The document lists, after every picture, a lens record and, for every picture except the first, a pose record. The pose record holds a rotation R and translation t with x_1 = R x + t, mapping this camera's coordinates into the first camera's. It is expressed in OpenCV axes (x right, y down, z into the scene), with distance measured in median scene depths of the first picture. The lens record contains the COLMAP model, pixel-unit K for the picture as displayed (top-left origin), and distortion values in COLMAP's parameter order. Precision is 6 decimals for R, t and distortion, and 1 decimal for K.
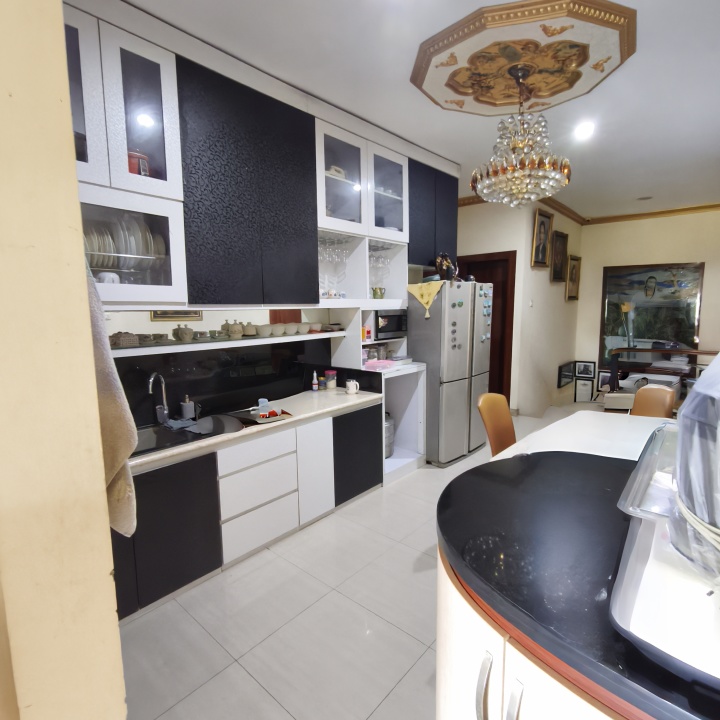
lens RADIAL K [[407.1, 0, 363.7], [0, 407.1, 356.6], [0, 0, 1]] dist [-0.004850, 0.002209]
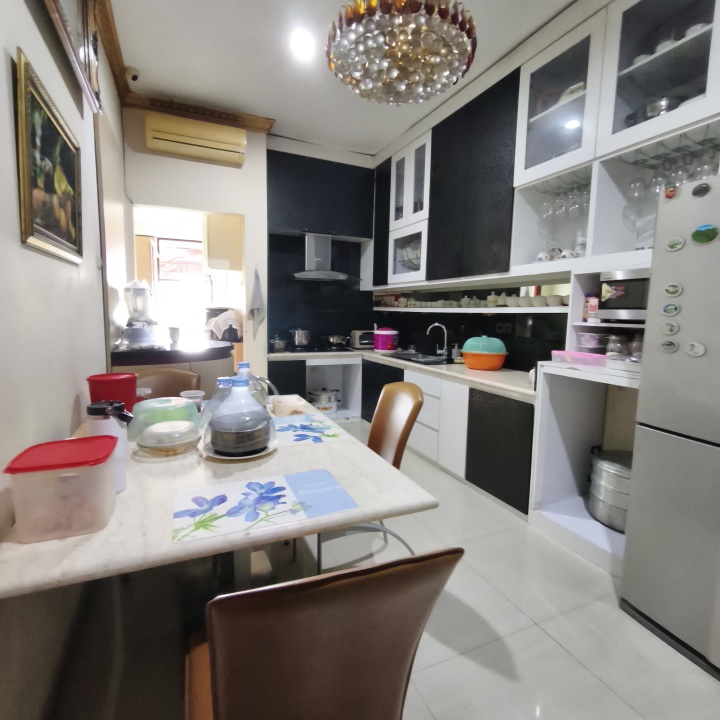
lens RADIAL K [[407.1, 0, 360.2], [0, 407.1, 360.3], [0, 0, 1]] dist [-0.004850, 0.002209]
pose [[-0.400875, 0.113120, -0.909122, 0.915985], [-0.120473, 0.977221, 0.174715, -0.055848], [0.908177, 0.179564, -0.378115, 1.110282]]
